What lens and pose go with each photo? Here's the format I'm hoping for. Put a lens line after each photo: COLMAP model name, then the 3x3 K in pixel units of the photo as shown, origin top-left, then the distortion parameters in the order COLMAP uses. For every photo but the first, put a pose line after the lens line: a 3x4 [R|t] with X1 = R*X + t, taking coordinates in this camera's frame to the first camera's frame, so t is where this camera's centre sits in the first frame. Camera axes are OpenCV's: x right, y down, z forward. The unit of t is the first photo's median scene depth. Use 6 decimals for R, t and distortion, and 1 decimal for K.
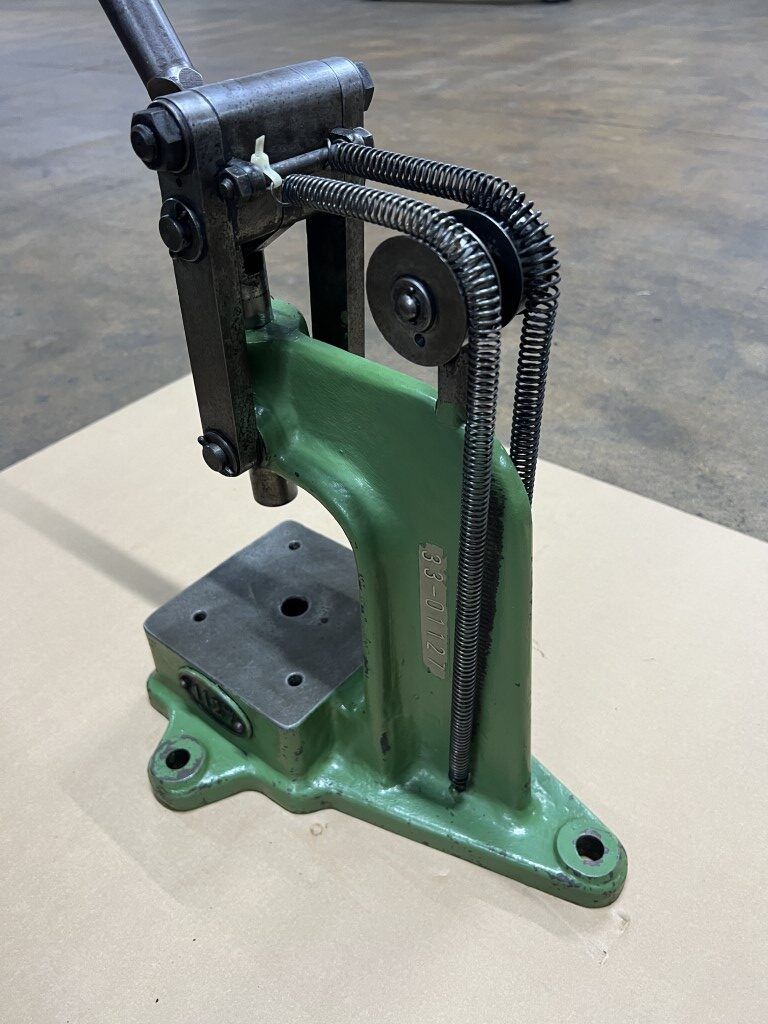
lens RADIAL K [[780.5, 0, 385.1], [0, 780.5, 507.0], [0, 0, 1]] dist [-0.005215, -0.008077]
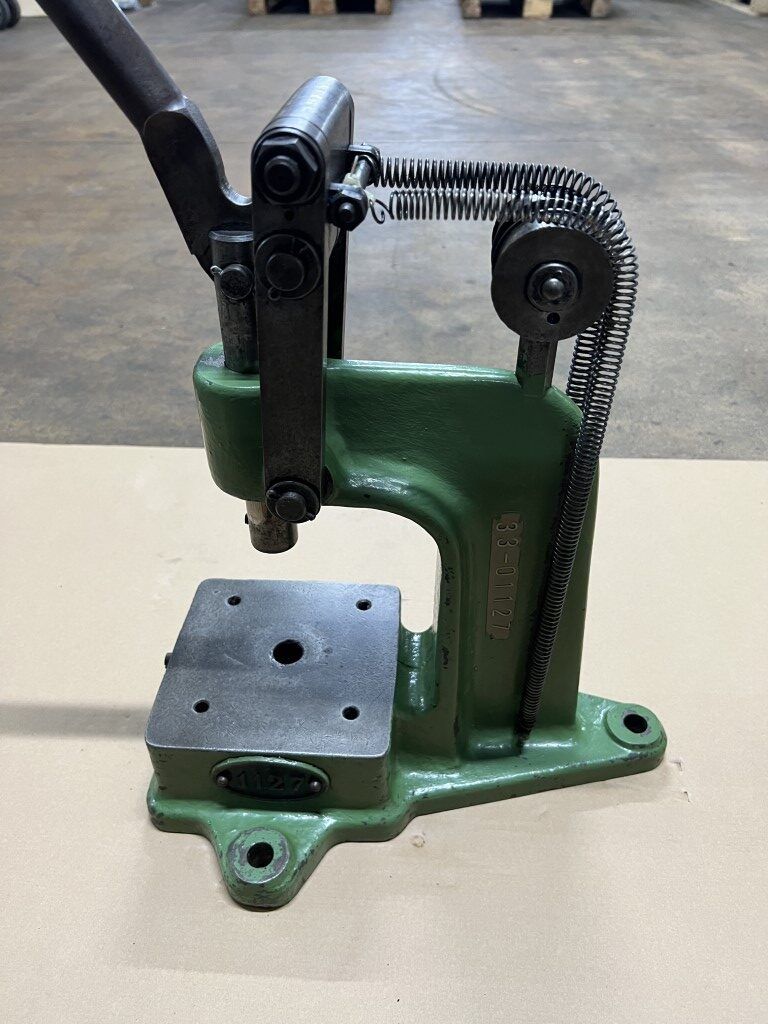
lens RADIAL K [[778.4, 0, 384.0], [0, 778.4, 512.0], [0, 0, 1]] dist [-0.008478, -0.004214]
pose [[0.813568, -0.325520, 0.481814, -0.463762], [0.332118, 0.940293, 0.074475, -0.071567], [-0.477289, 0.099429, 0.873103, 0.108931]]
